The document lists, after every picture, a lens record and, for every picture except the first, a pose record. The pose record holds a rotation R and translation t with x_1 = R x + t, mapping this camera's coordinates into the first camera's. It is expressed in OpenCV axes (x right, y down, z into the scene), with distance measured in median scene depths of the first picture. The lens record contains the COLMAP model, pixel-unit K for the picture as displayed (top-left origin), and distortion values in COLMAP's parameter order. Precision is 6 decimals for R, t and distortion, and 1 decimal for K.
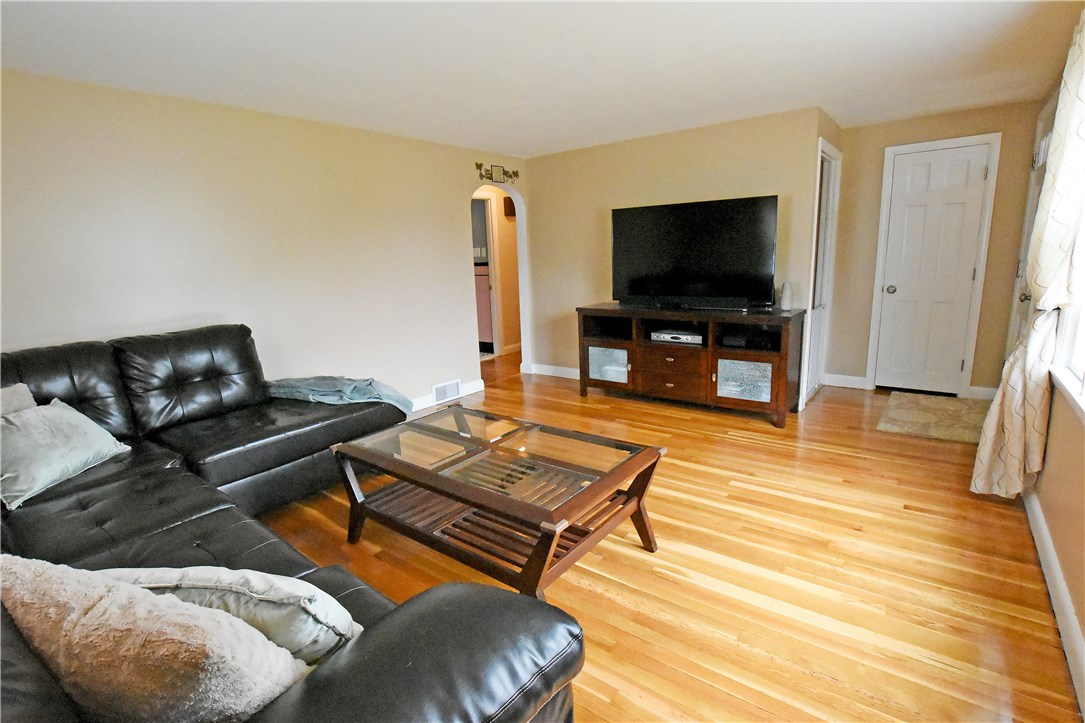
lens RADIAL K [[517.1, 0, 542.5], [0, 517.1, 361.5], [0, 0, 1]] dist [-0.000761, 0.000511]
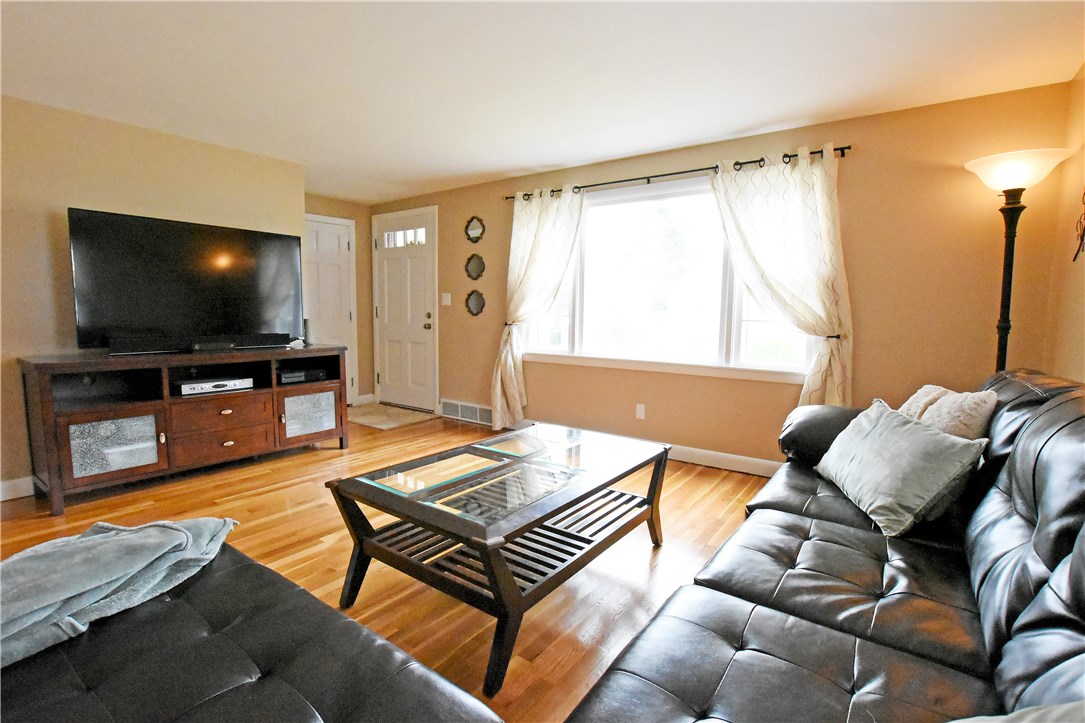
lens RADIAL K [[517.1, 0, 542.5], [0, 517.1, 361.5], [0, 0, 1]] dist [-0.000761, 0.000511]
pose [[-0.020445, -0.068119, 0.997468, -0.570288], [0.191978, 0.978843, 0.070782, -0.044077], [-0.981186, 0.192939, -0.006935, 0.504371]]
